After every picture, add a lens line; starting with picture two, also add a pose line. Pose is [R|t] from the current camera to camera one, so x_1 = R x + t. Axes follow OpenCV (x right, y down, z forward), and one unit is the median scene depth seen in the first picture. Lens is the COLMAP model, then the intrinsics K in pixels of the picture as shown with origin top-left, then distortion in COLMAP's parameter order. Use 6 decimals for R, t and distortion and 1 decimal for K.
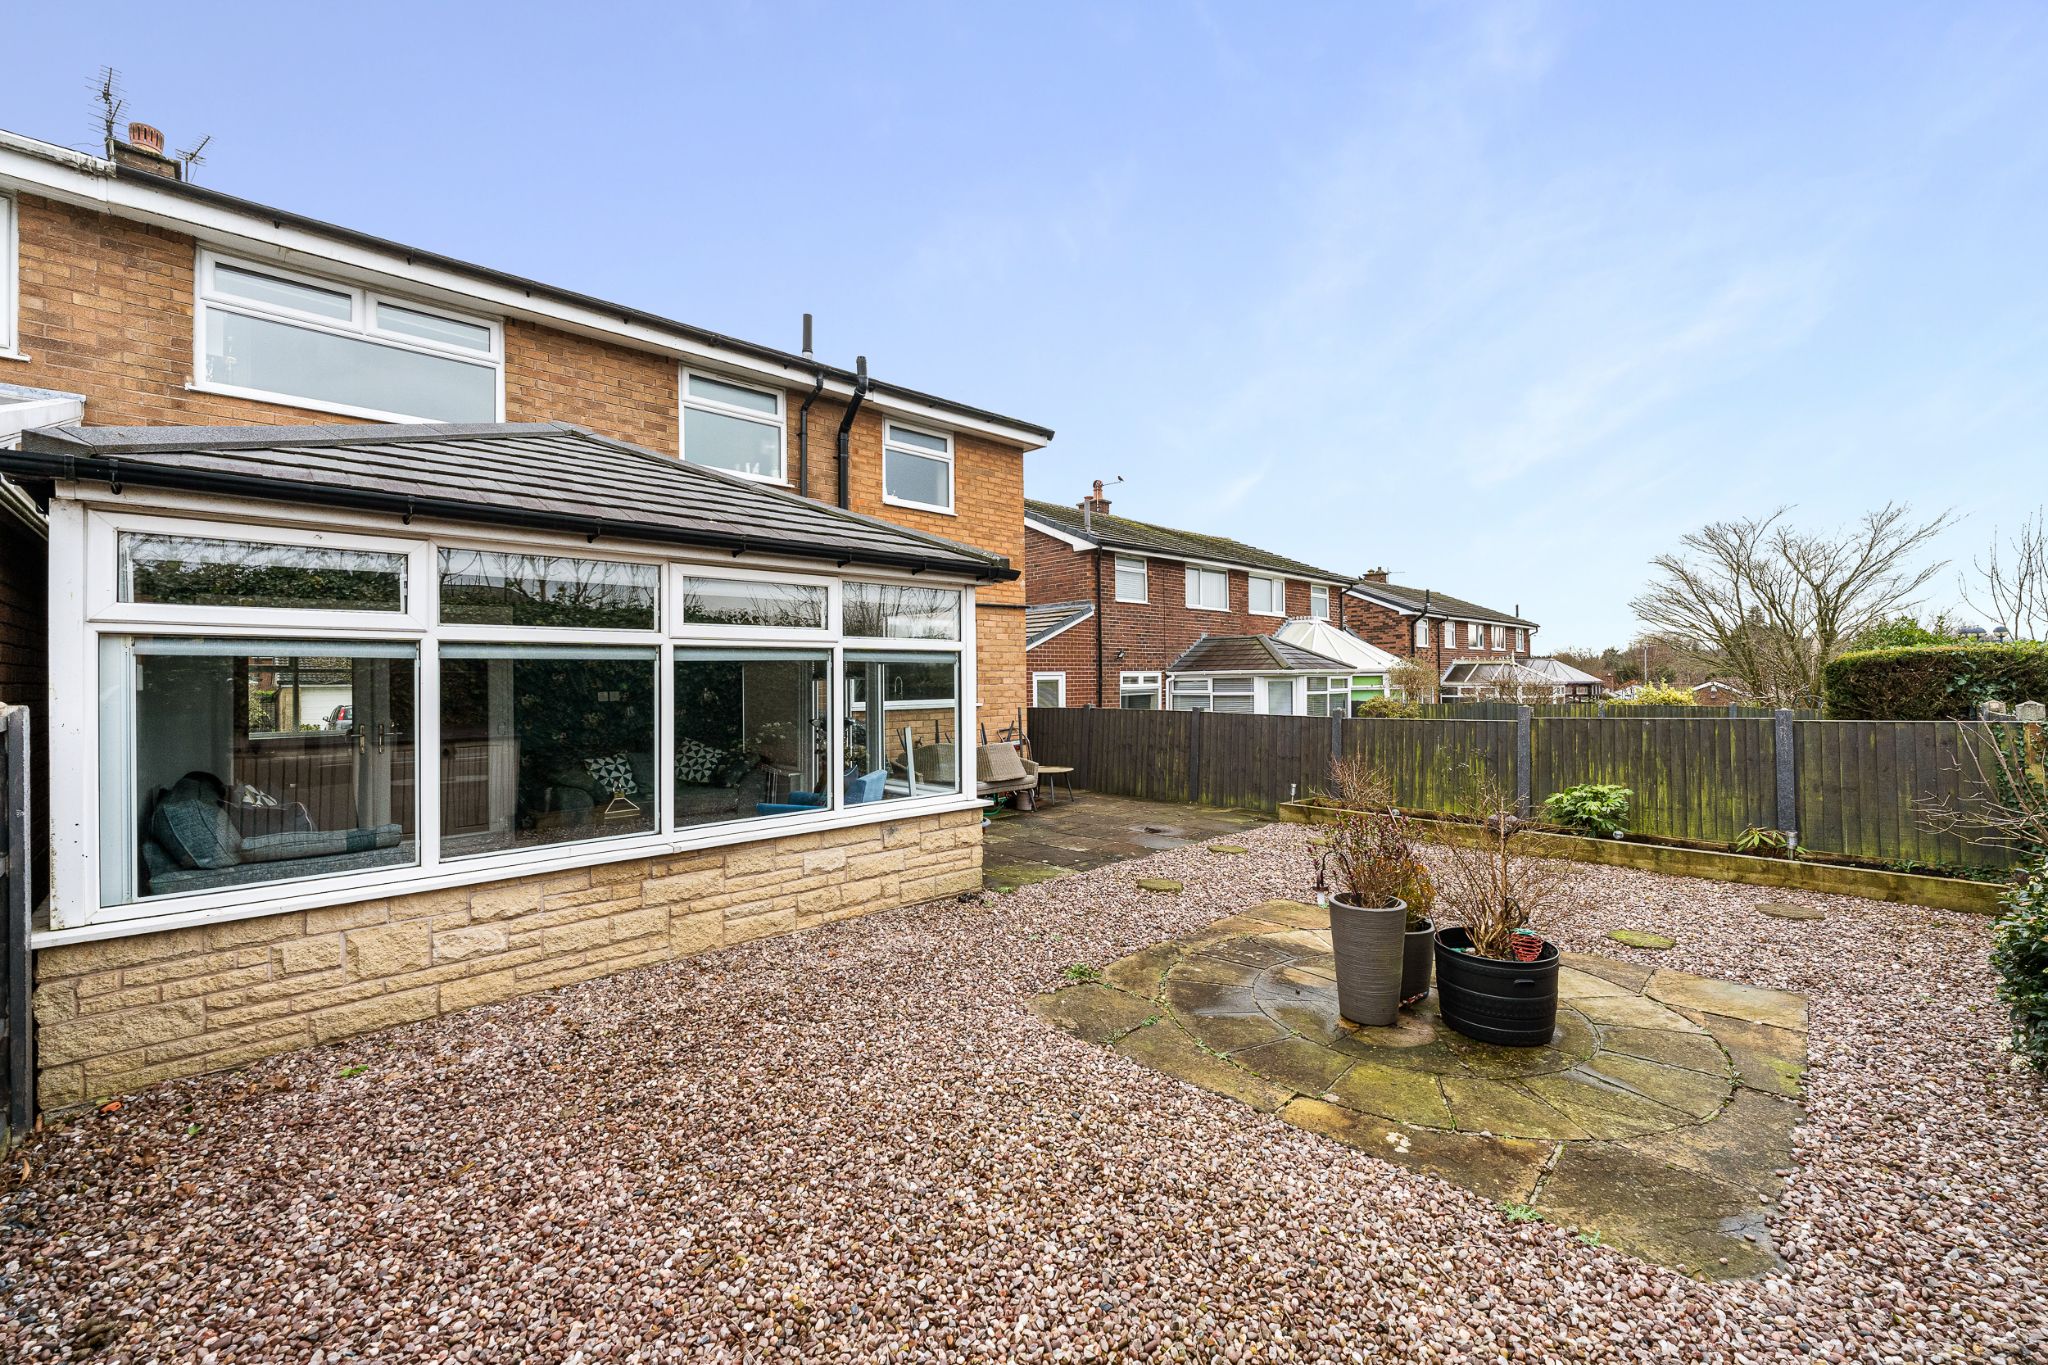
lens RADIAL K [[841.9, 0, 1012.7], [0, 841.9, 680.8], [0, 0, 1]] dist [-0.002324, 0.000318]
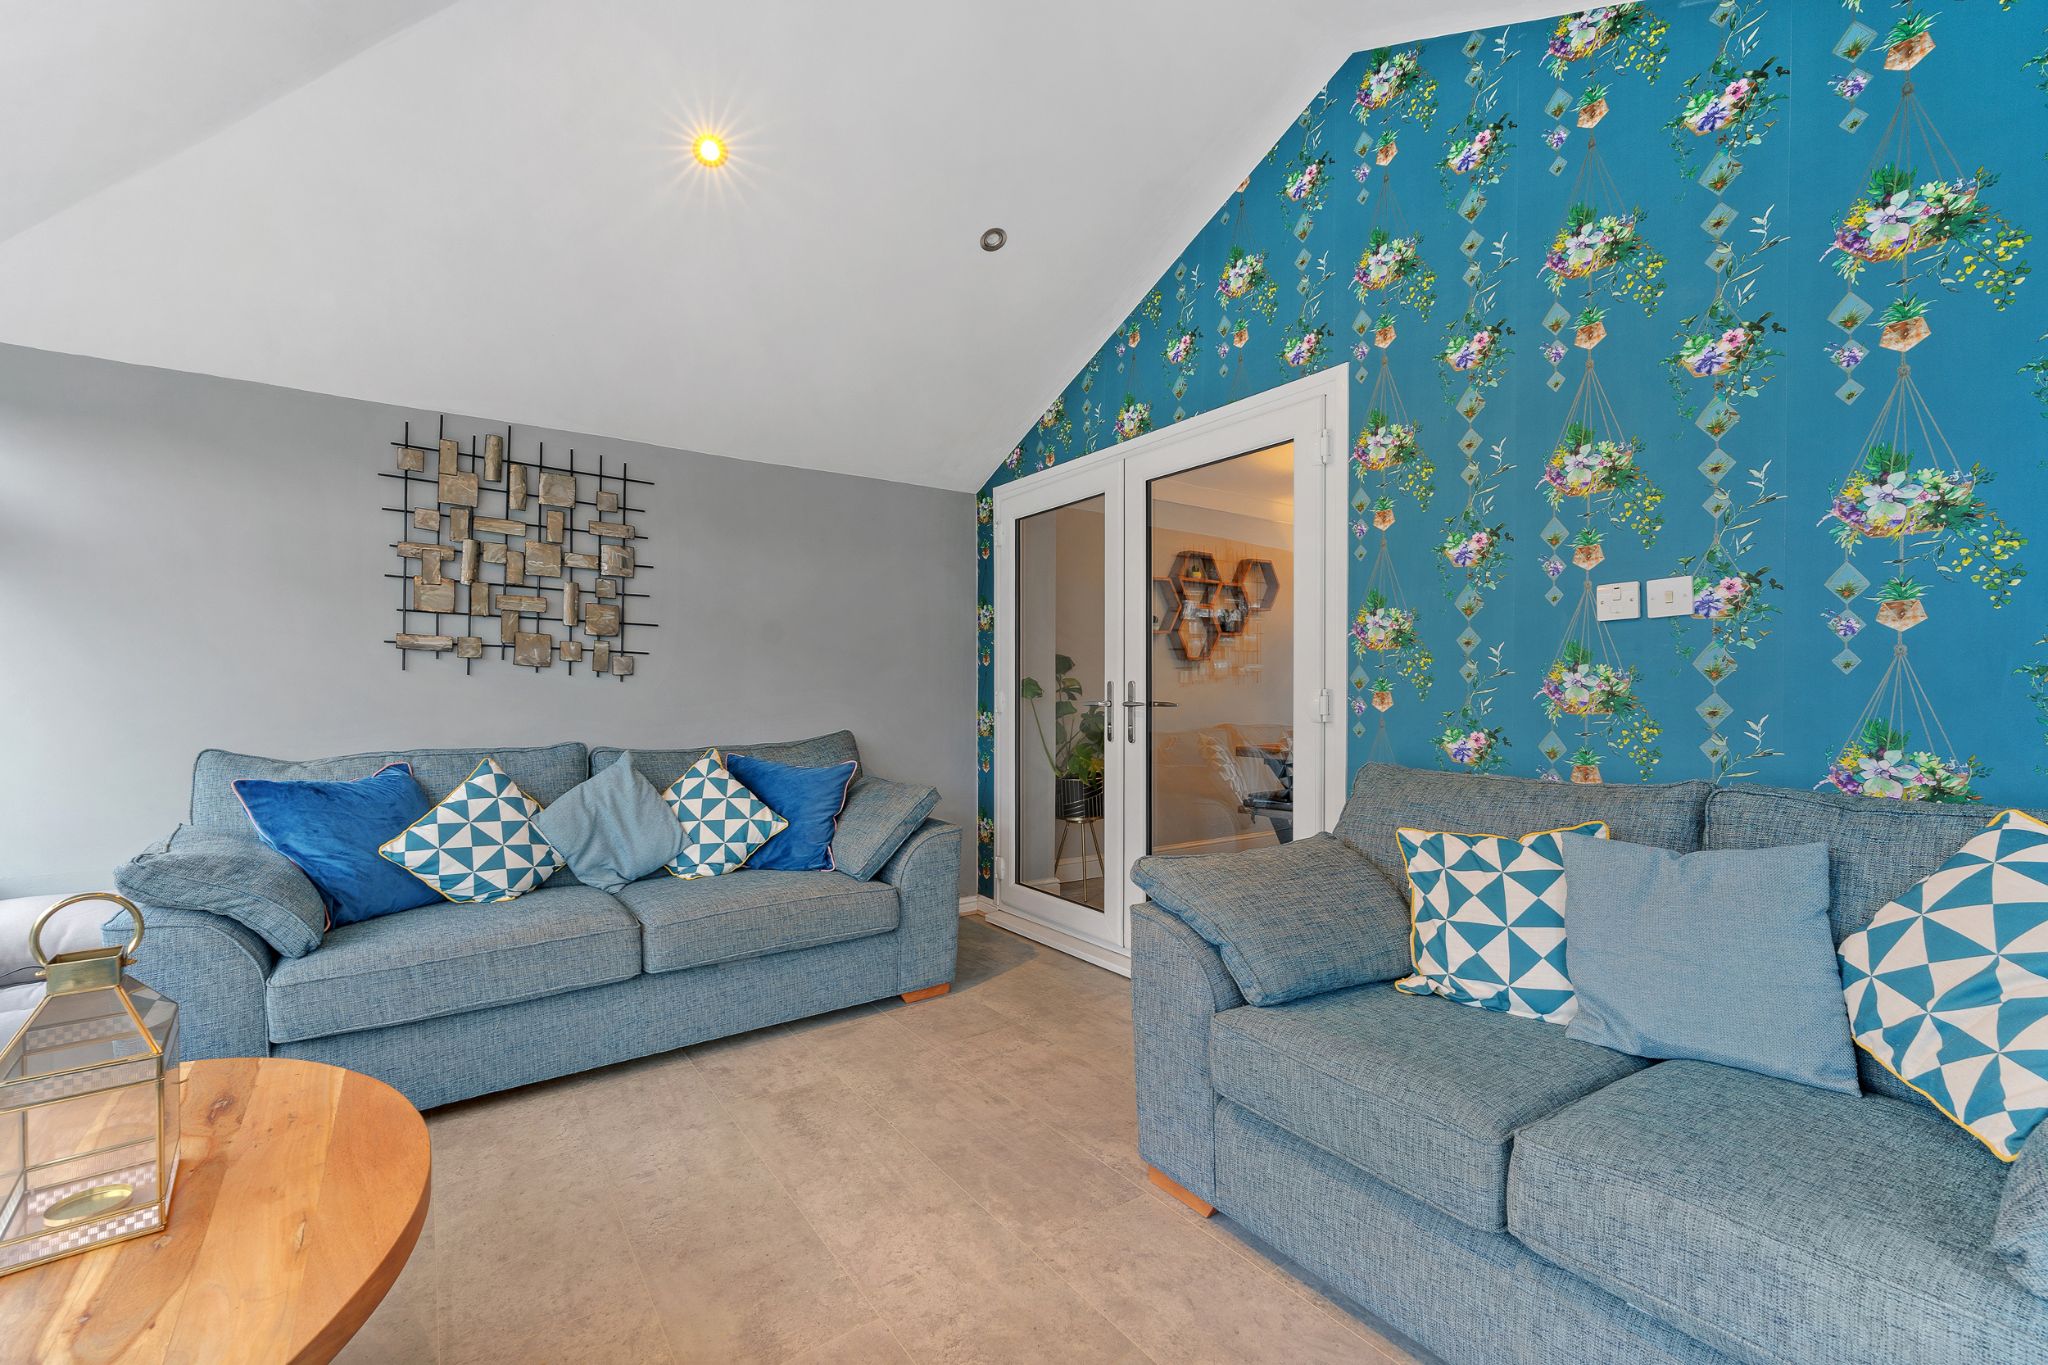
lens RADIAL K [[841.9, 0, 1012.7], [0, 841.9, 680.8], [0, 0, 1]] dist [-0.002324, 0.000318]
pose [[-0.140803, -0.004721, -0.990026, -0.240550], [0.000495, 0.999988, -0.004839, 0.051286], [0.990038, -0.001172, -0.140799, 0.992215]]
